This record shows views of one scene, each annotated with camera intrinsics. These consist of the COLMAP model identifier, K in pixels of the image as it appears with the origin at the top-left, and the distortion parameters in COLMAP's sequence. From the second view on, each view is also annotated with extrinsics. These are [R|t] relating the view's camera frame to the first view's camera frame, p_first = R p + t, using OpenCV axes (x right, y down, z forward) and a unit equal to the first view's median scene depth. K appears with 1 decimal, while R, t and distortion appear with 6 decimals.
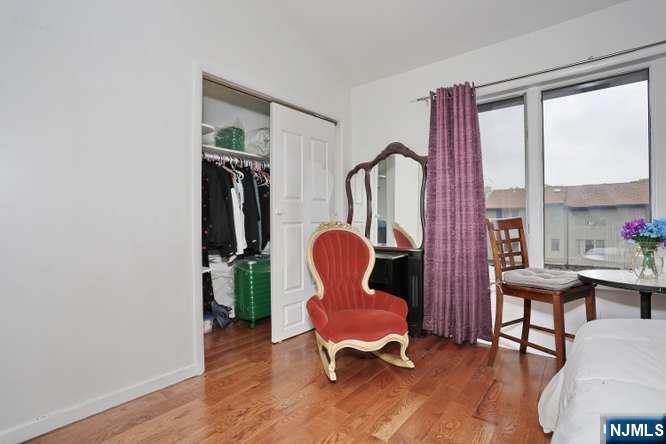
lens RADIAL K [[324.3, 0, 331.2], [0, 324.3, 220.8], [0, 0, 1]] dist [-0.064617, 0.023931]
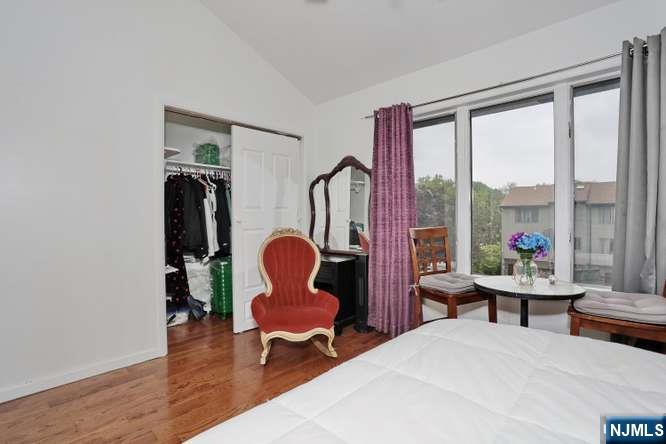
lens RADIAL K [[324.3, 0, 333.7], [0, 324.3, 222.7], [0, 0, 1]] dist [-0.064617, 0.023931]
pose [[0.997705, 0.002734, -0.067659, 0.258224], [-0.001655, 0.999871, 0.015990, -0.038170], [0.067694, -0.015841, 0.997580, -0.126141]]
